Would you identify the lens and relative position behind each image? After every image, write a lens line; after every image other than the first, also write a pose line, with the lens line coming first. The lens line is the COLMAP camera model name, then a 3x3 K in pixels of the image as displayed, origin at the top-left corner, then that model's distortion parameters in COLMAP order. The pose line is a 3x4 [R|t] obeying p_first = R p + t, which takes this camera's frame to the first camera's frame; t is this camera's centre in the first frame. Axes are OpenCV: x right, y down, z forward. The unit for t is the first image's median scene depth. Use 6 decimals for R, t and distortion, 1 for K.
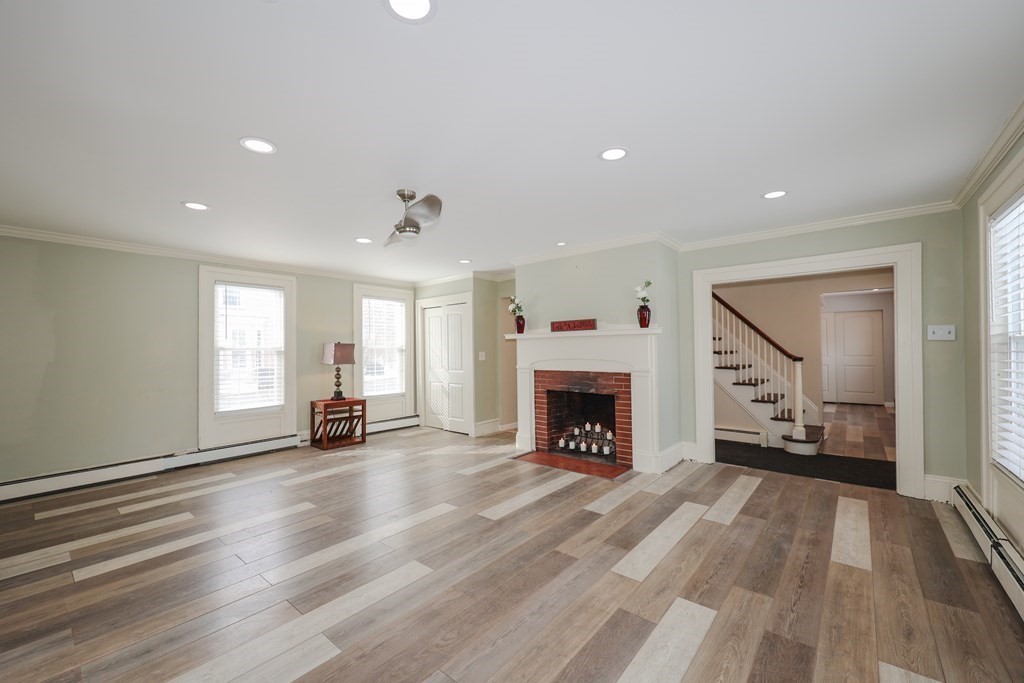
lens RADIAL K [[416.1, 0, 513.2], [0, 416.1, 345.9], [0, 0, 1]] dist [0.000392, 0.000518]
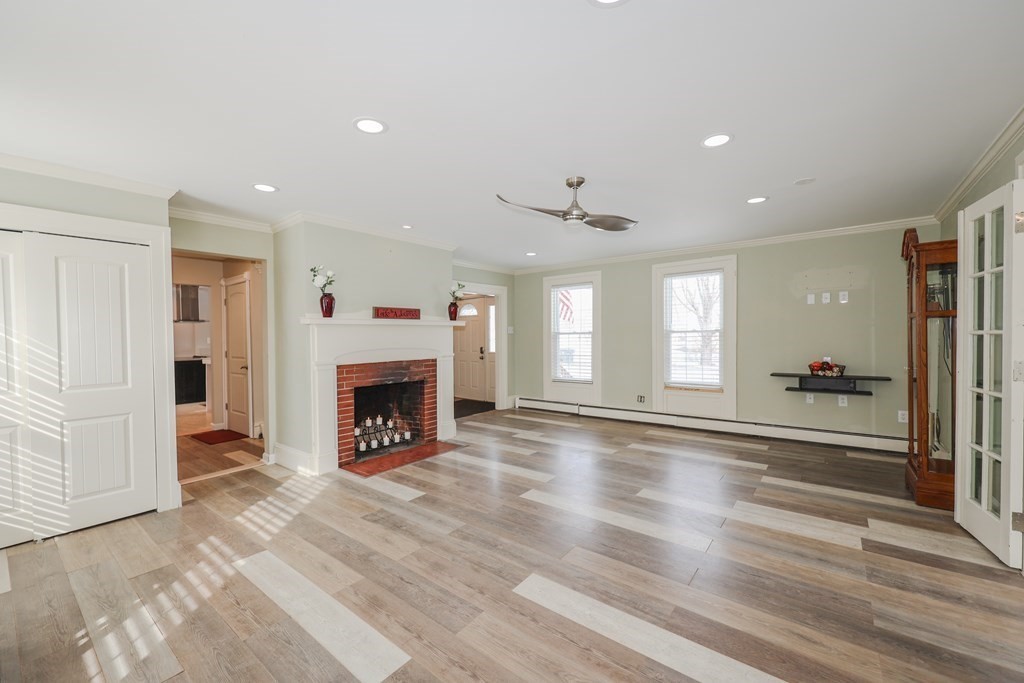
lens RADIAL K [[416.1, 0, 513.2], [0, 416.1, 345.9], [0, 0, 1]] dist [0.000392, 0.000518]
pose [[-0.047240, -0.011378, 0.998819, -0.829077], [0.004568, 0.999922, 0.011607, 0.015932], [-0.998873, 0.005111, -0.047184, 0.786855]]
